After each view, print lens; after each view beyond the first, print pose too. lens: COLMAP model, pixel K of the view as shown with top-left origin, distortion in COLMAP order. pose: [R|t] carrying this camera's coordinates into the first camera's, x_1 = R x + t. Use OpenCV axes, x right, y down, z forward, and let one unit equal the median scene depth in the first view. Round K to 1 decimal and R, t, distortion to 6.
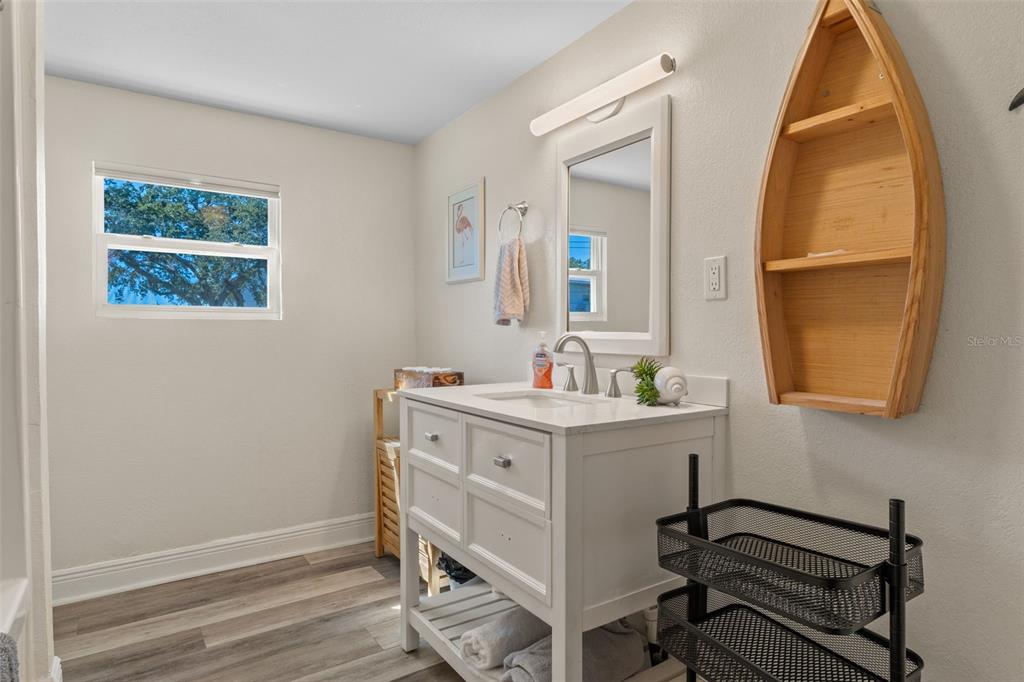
lens RADIAL K [[548.9, 0, 512.0], [0, 548.9, 341.0], [0, 0, 1]] dist [-0.000413, 0.000338]
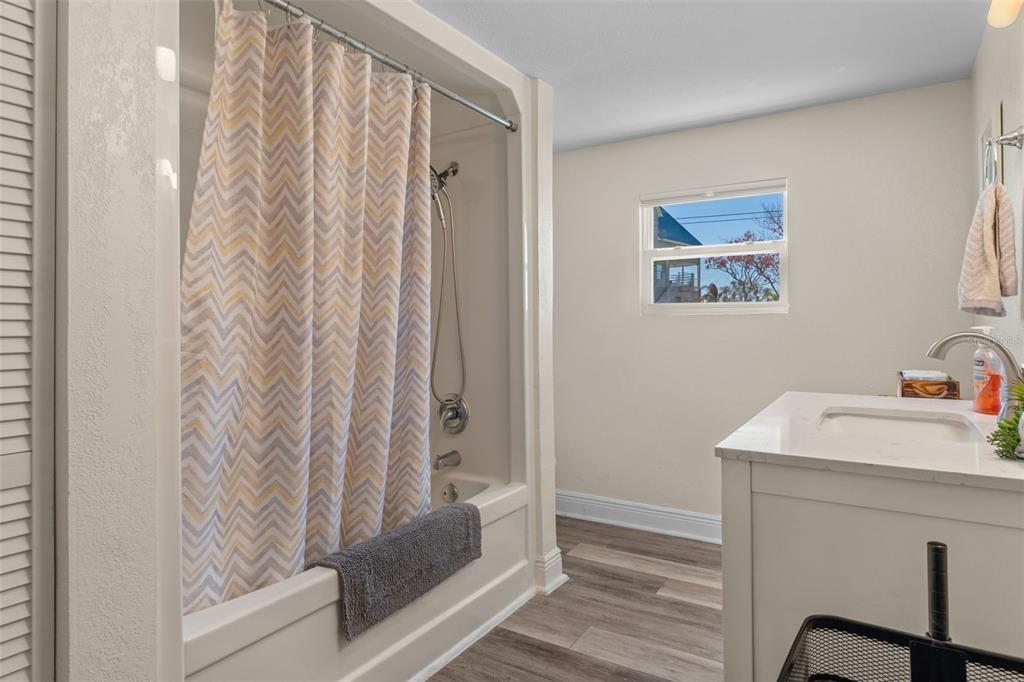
lens RADIAL K [[567.7, 0, 545.1], [0, 567.7, 318.3], [0, 0, 1]] dist [-0.018815, 0.000154]
pose [[0.450371, -0.010208, -0.892783, 0.377605], [-0.011873, 0.999778, -0.017420, -0.008320], [0.892763, 0.018445, 0.450150, 0.203405]]
